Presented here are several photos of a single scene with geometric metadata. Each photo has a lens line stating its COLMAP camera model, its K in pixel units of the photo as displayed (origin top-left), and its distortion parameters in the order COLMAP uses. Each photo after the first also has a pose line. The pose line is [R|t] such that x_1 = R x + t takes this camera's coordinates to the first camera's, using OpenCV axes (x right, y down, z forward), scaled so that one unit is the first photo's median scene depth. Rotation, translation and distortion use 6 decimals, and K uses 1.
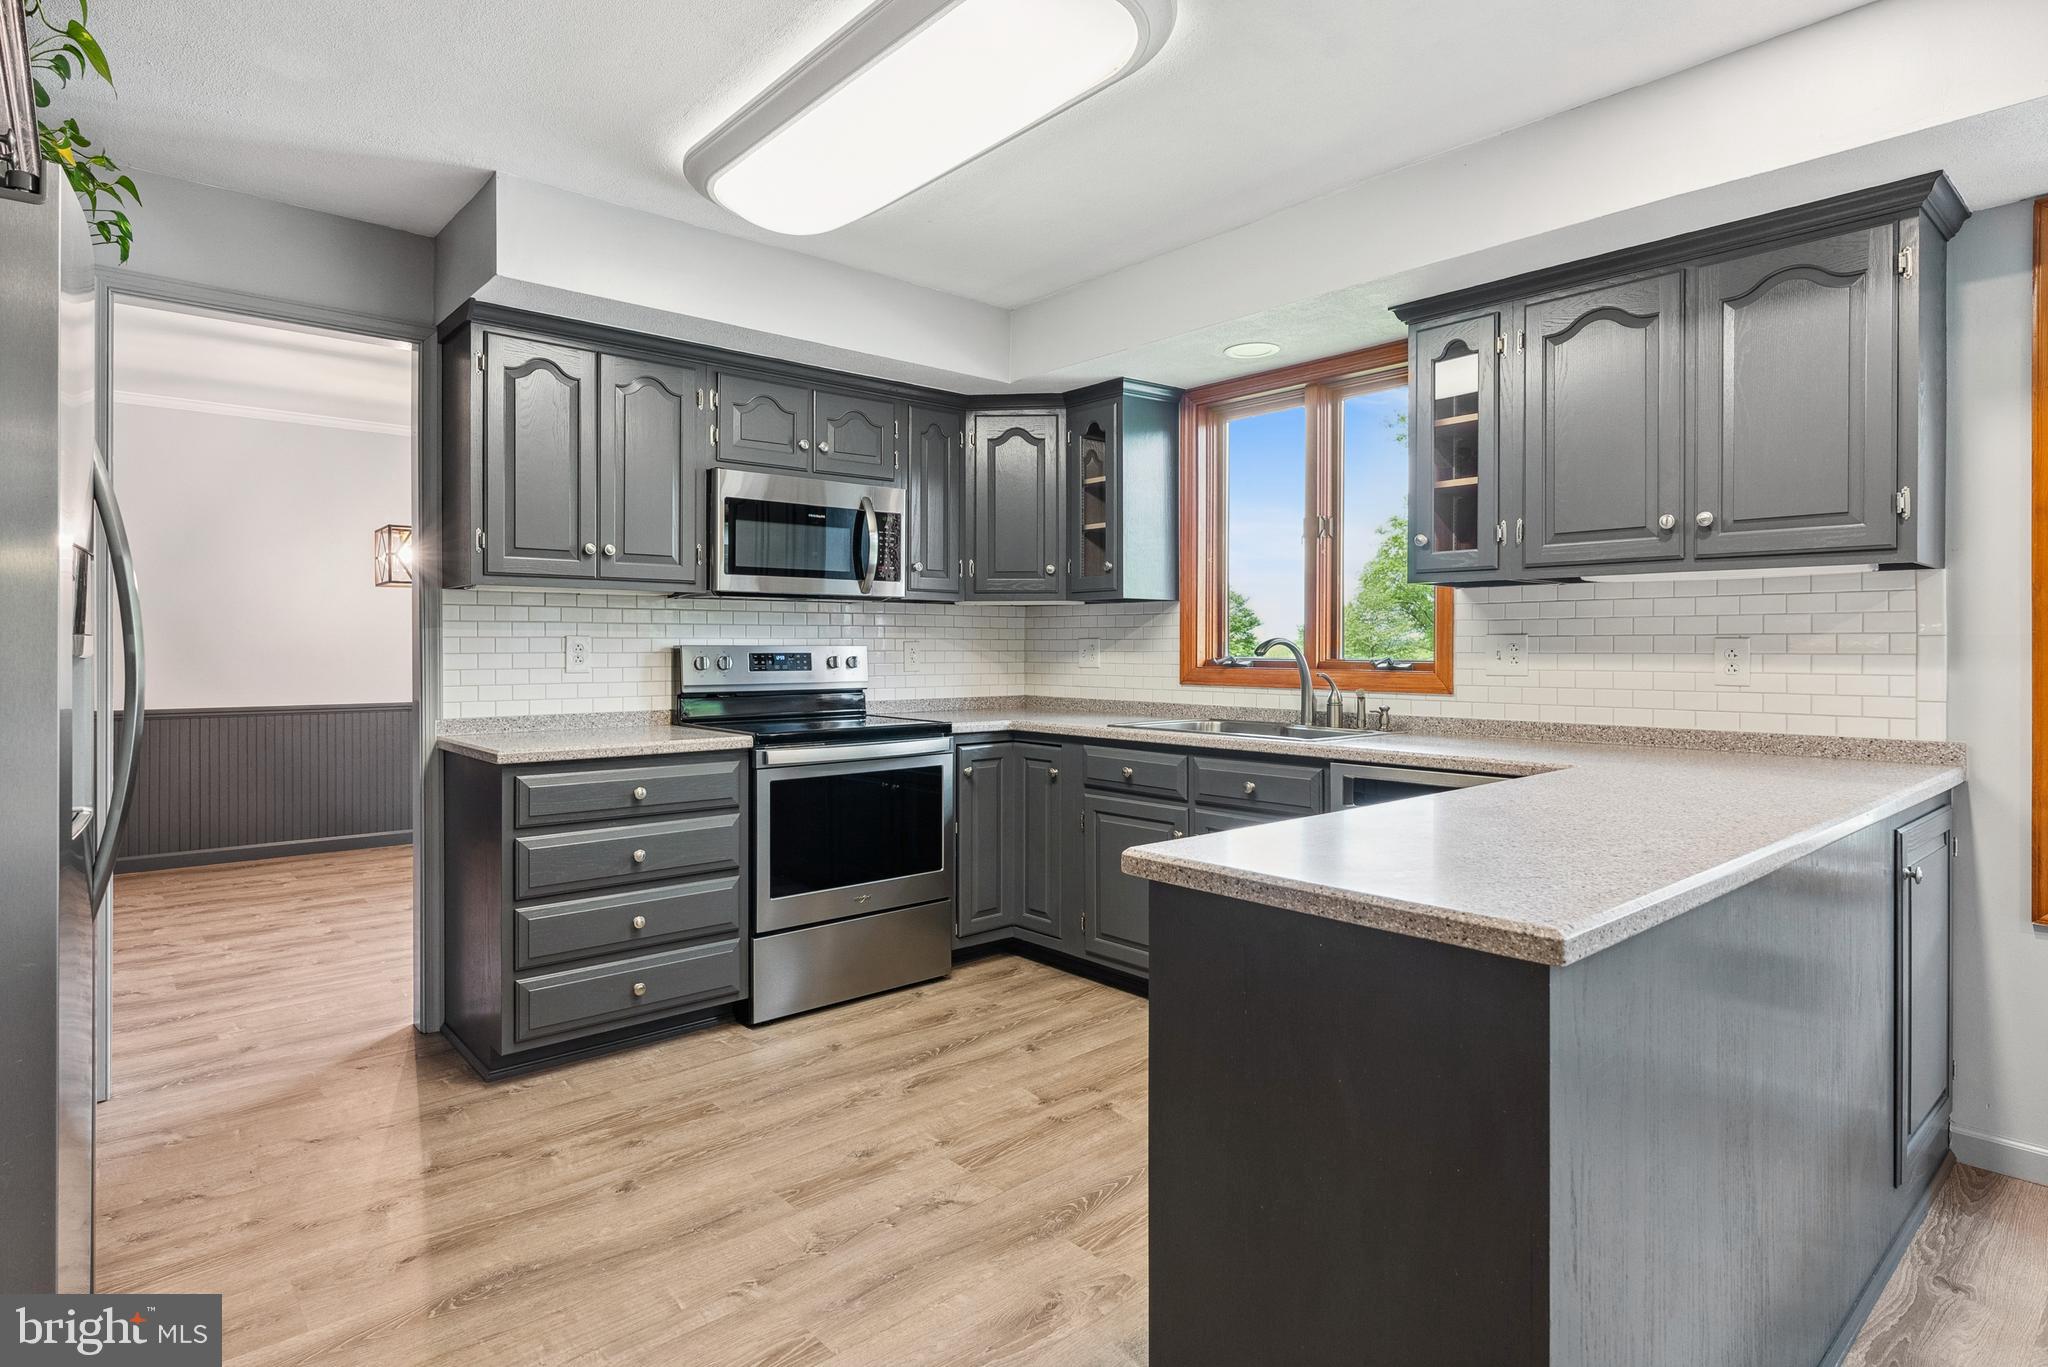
lens RADIAL K [[1069.0, 0, 1027.4], [0, 1069.0, 644.7], [0, 0, 1]] dist [-0.001659, -0.000329]
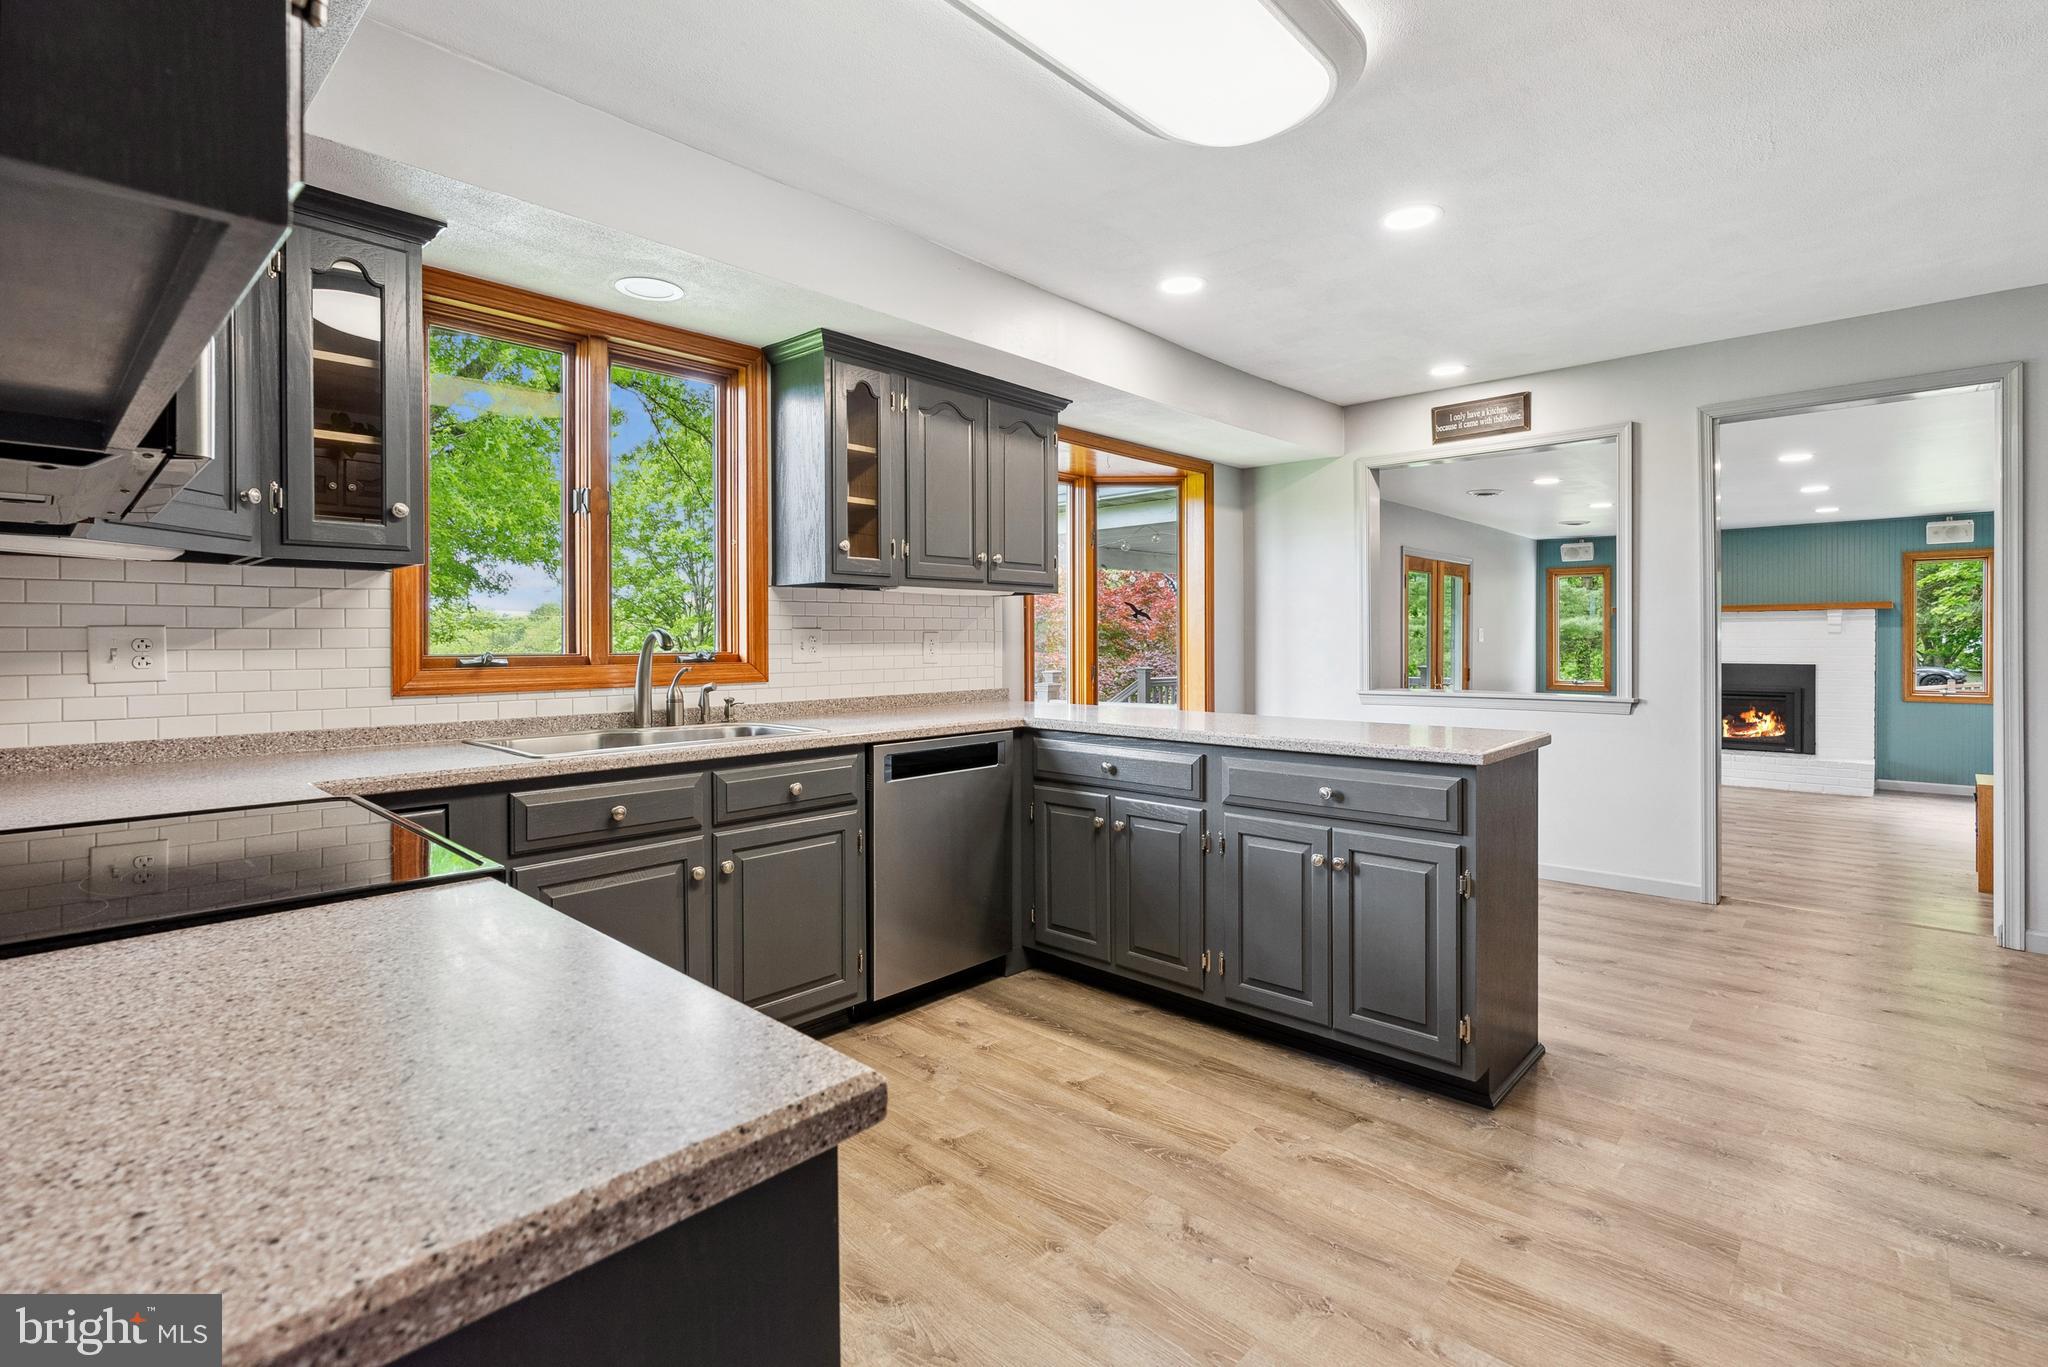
lens RADIAL K [[954.9, 0, 1021.0], [0, 954.9, 641.9], [0, 0, 1]] dist [0.002808, 0.000744]
pose [[-0.098470, -0.006074, 0.995121, -0.719928], [0.000919, 0.999980, 0.006195, -0.000847], [-0.995140, 0.001524, -0.098462, 0.985371]]
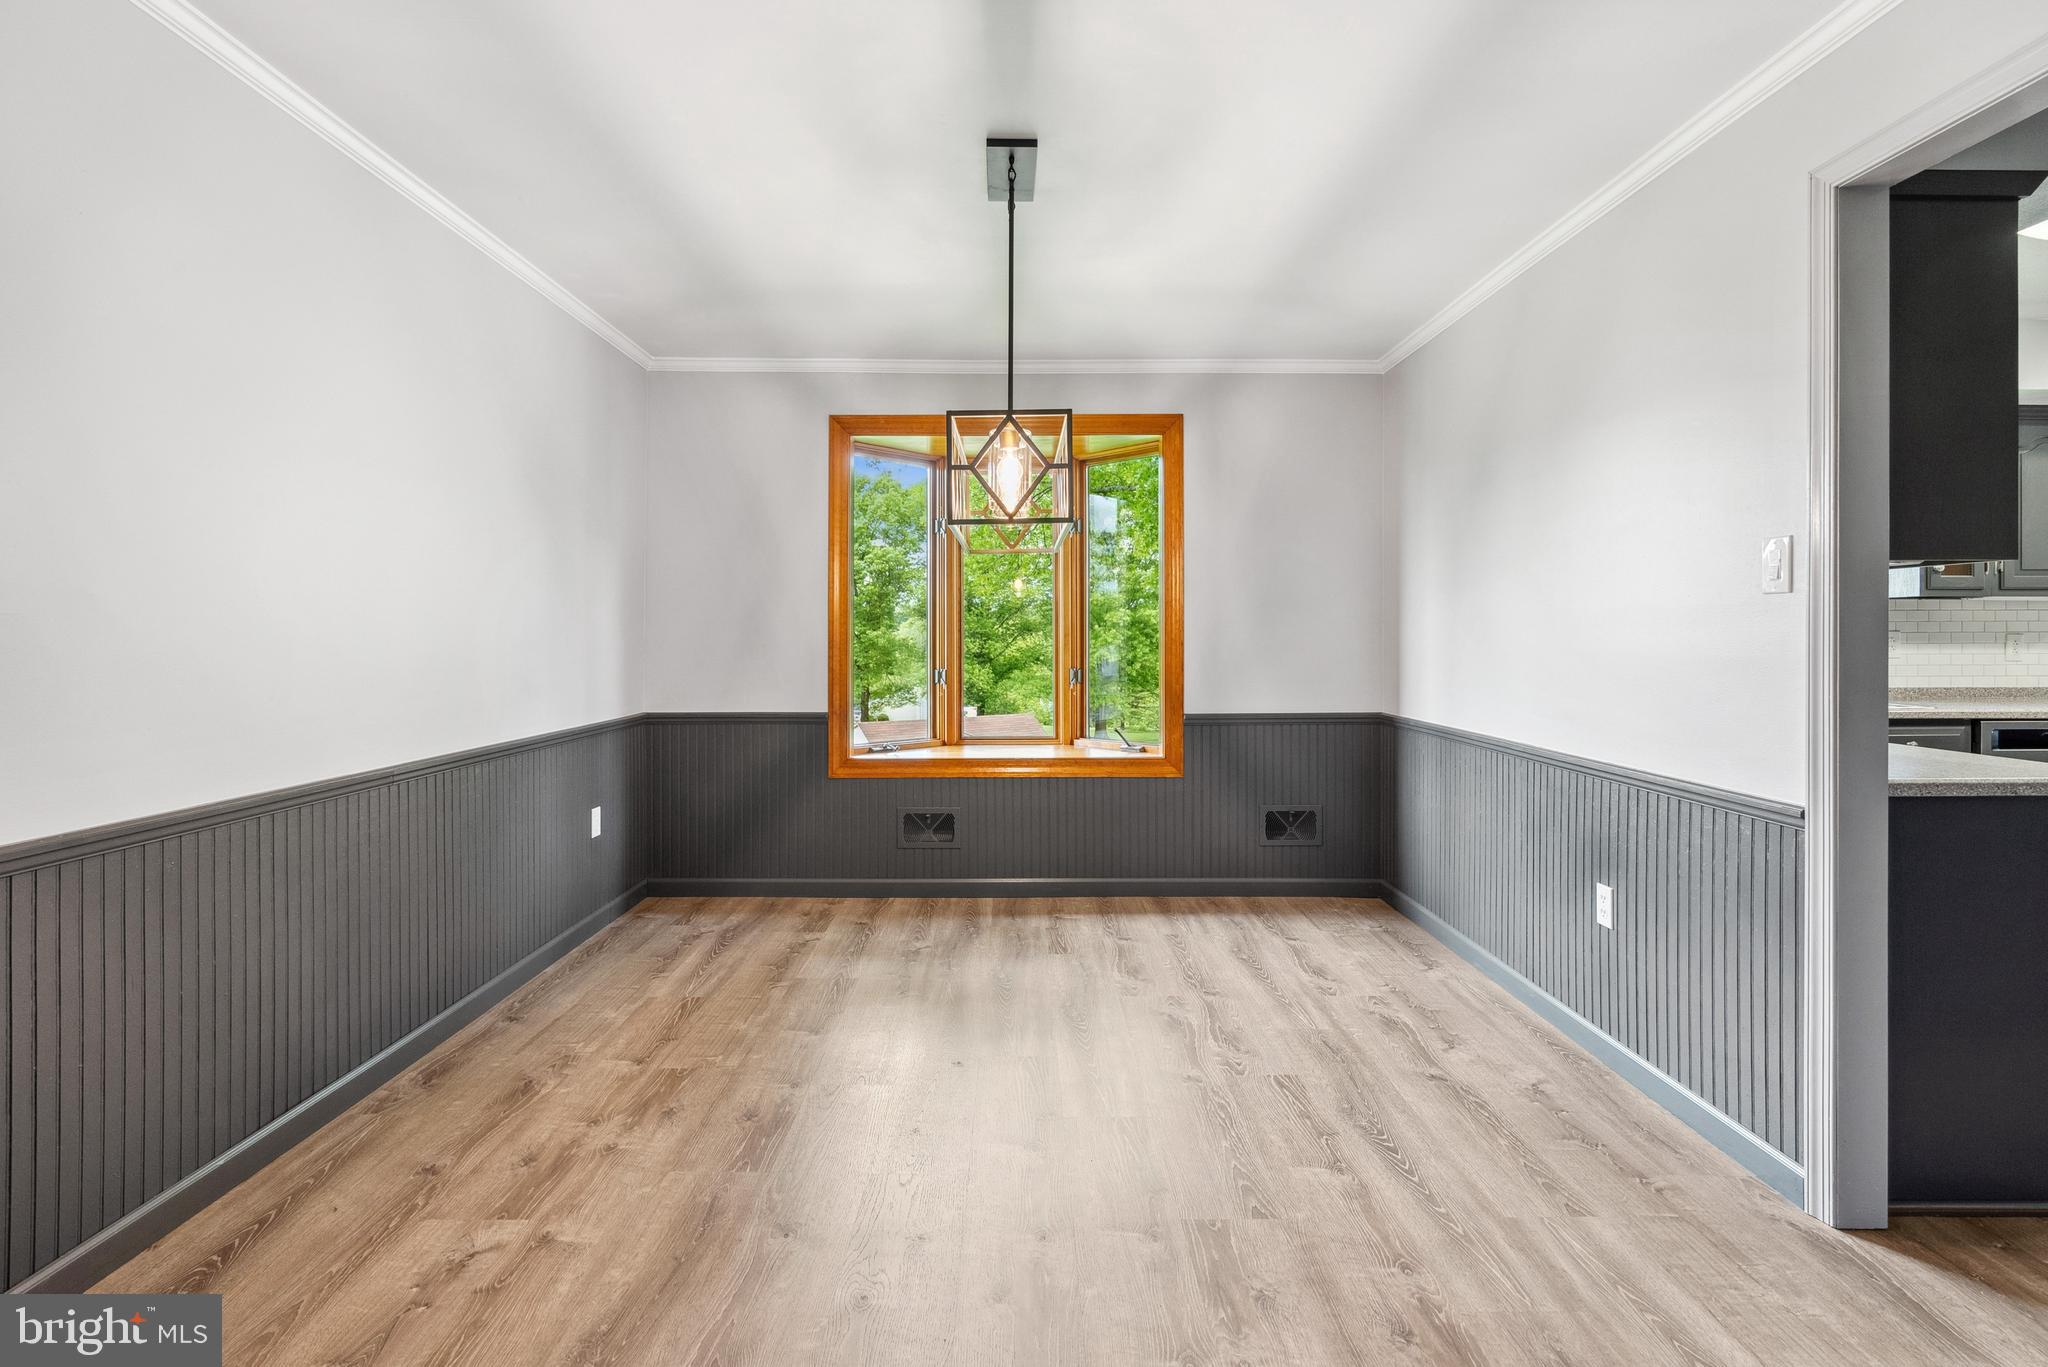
lens RADIAL K [[954.9, 0, 1021.0], [0, 954.9, 641.9], [0, 0, 1]] dist [0.002808, 0.000744]
pose [[0.654683, -0.005246, 0.755885, -1.580833], [0.001387, 0.999983, 0.005738, -0.004467], [-0.755902, -0.002708, 0.654679, 1.179662]]
